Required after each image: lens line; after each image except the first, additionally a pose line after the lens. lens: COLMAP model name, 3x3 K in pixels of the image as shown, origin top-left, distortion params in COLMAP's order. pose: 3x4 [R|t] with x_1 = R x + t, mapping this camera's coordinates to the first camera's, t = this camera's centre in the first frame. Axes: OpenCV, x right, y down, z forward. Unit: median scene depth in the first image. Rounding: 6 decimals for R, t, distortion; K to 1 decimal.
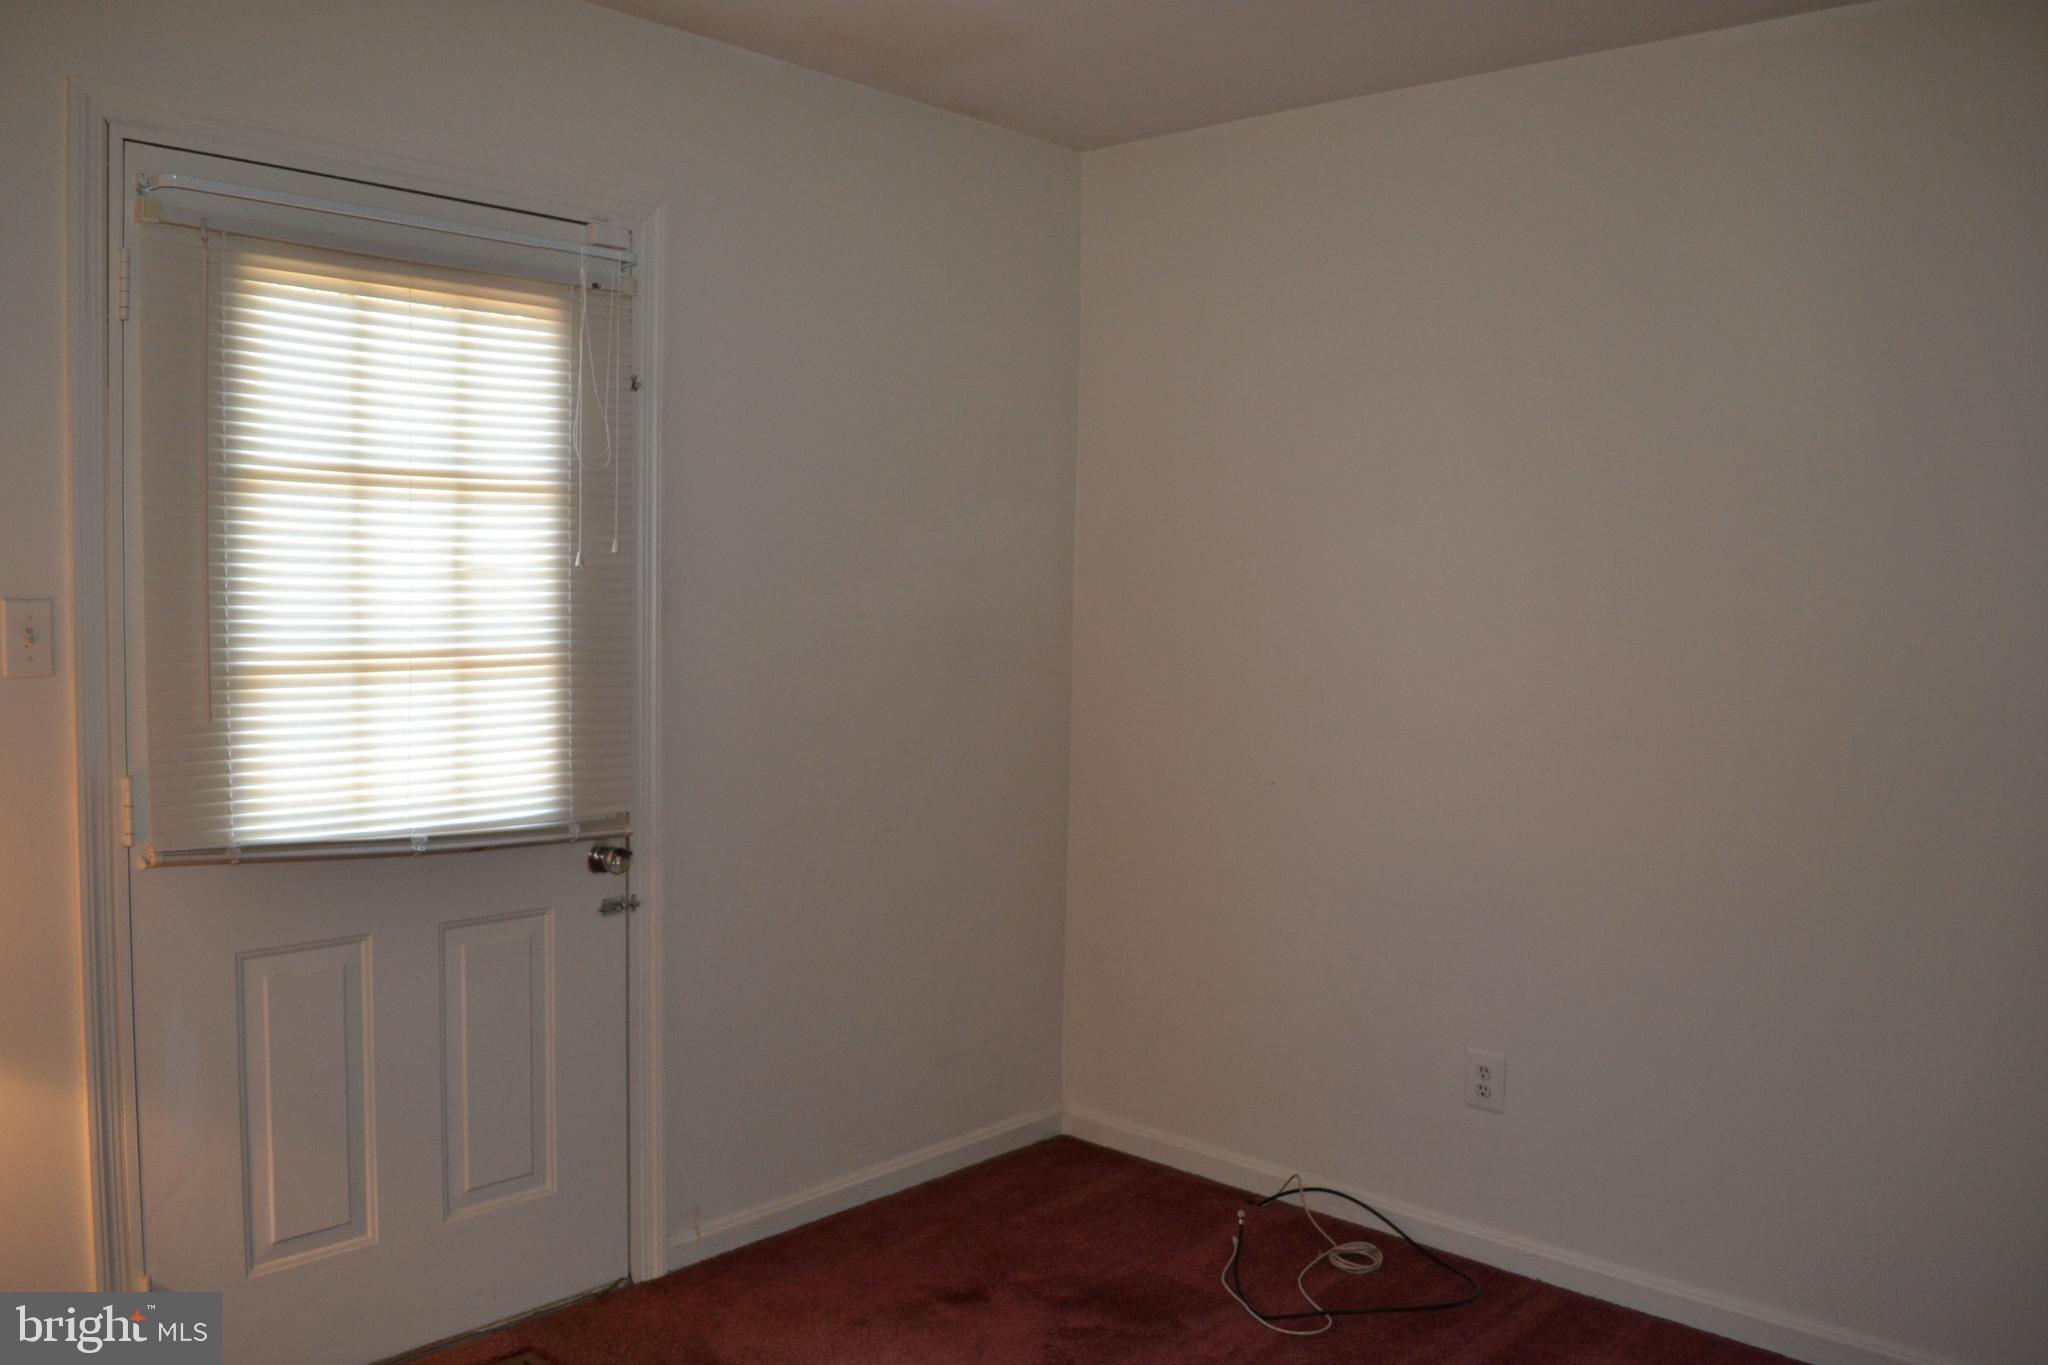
lens RADIAL K [[1643.2, 0, 1022.7], [0, 1643.2, 679.3], [0, 0, 1]] dist [-0.077973, 0.006518]
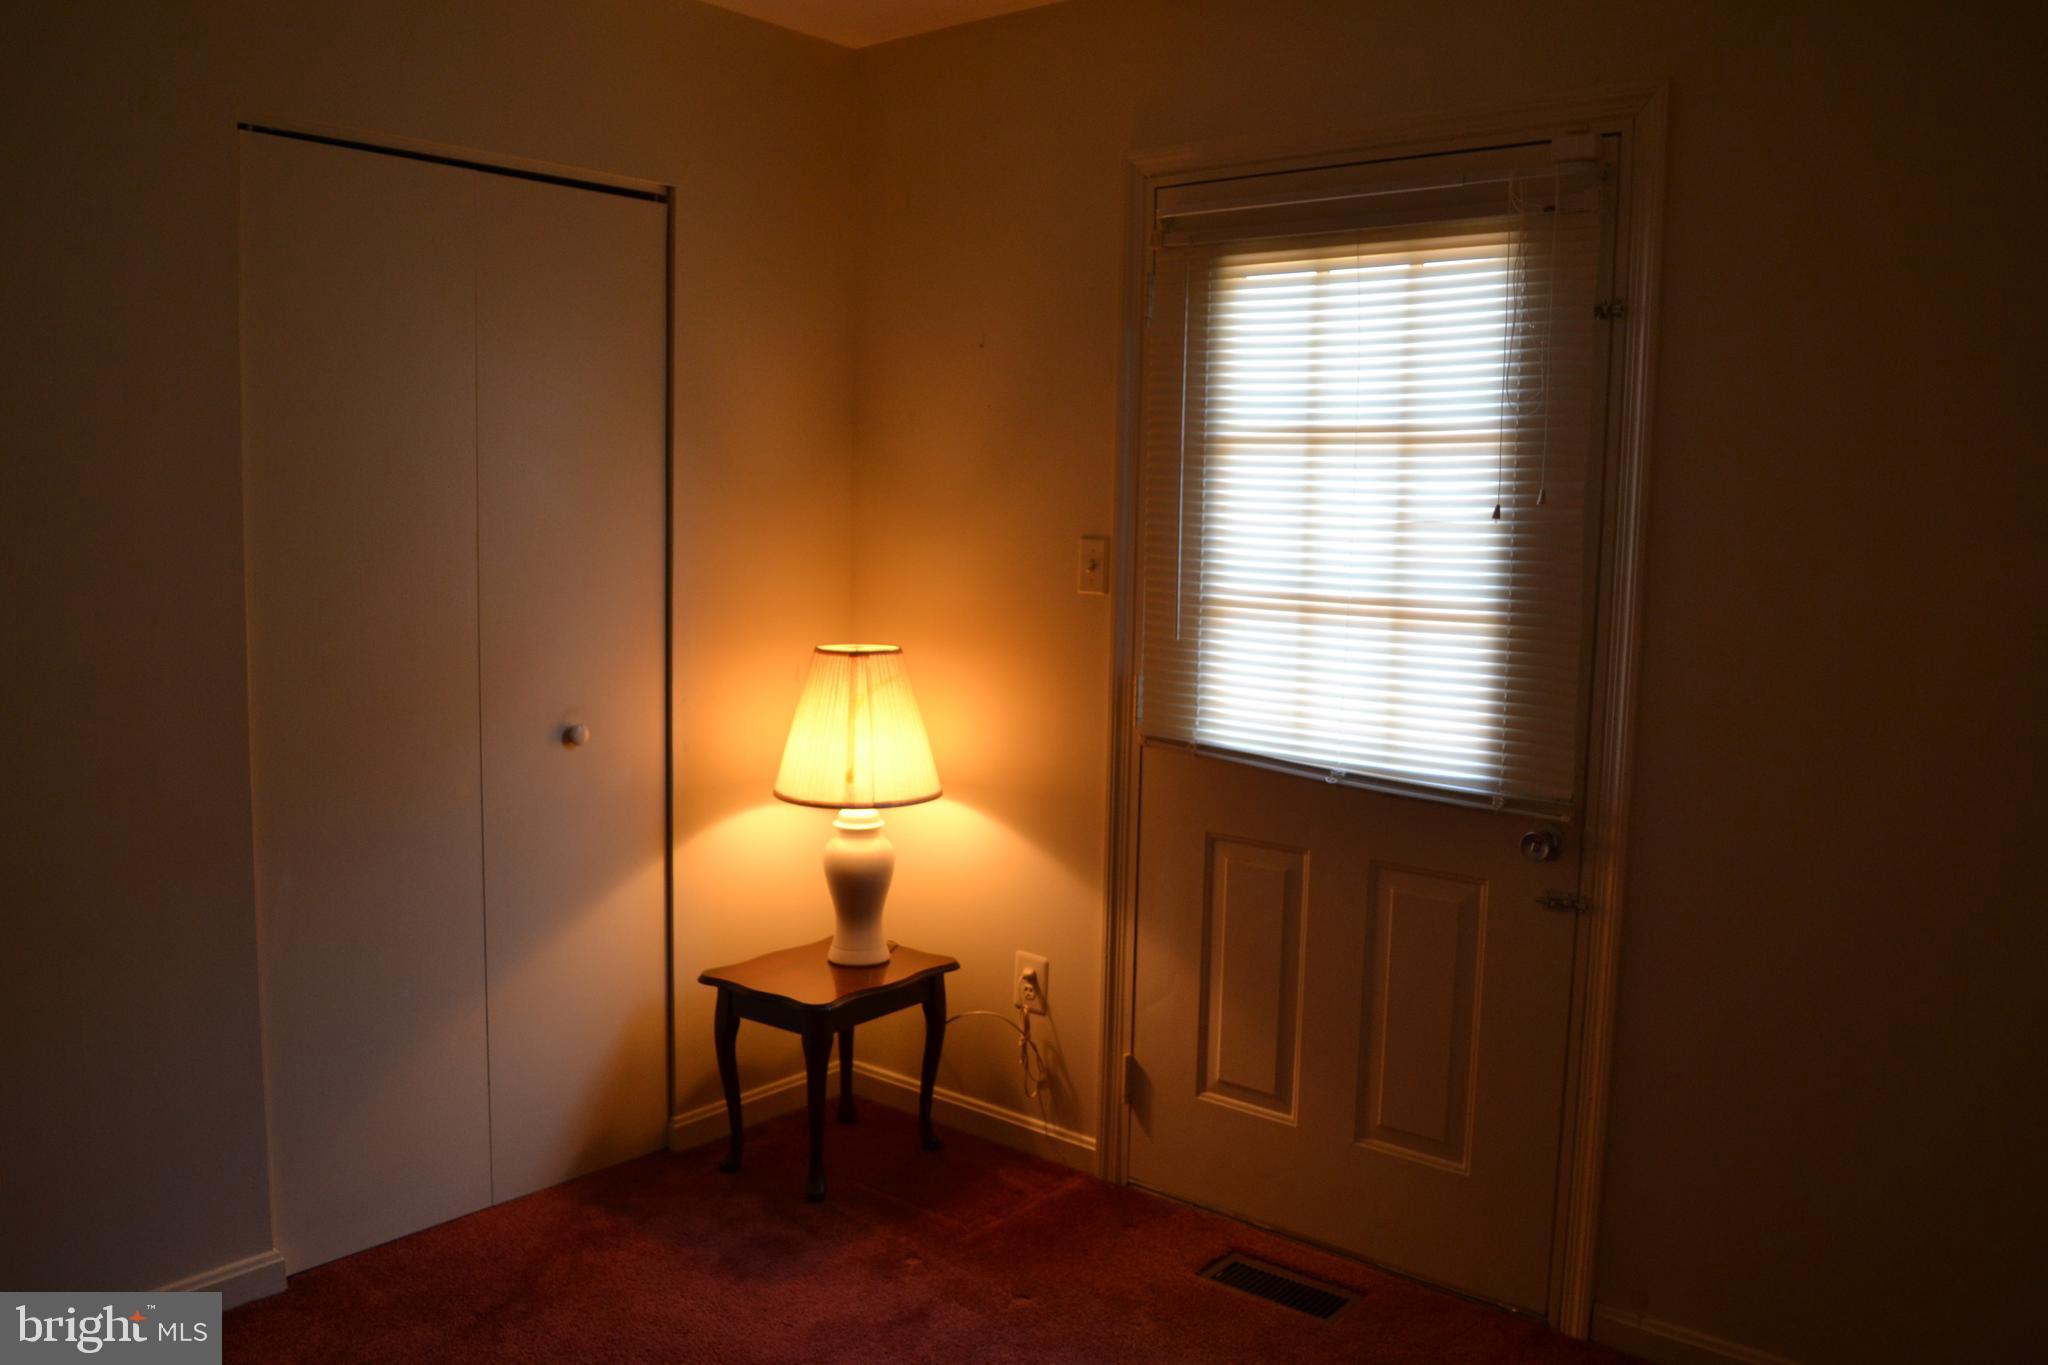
lens RADIAL K [[1643.2, 0, 1022.5], [0, 1643.2, 686.1], [0, 0, 1]] dist [-0.077973, 0.006518]
pose [[0.041720, 0.092585, -0.994830, 0.689173], [-0.083424, 0.992543, 0.088873, -0.037028], [0.995640, 0.079285, 0.049133, 0.736215]]
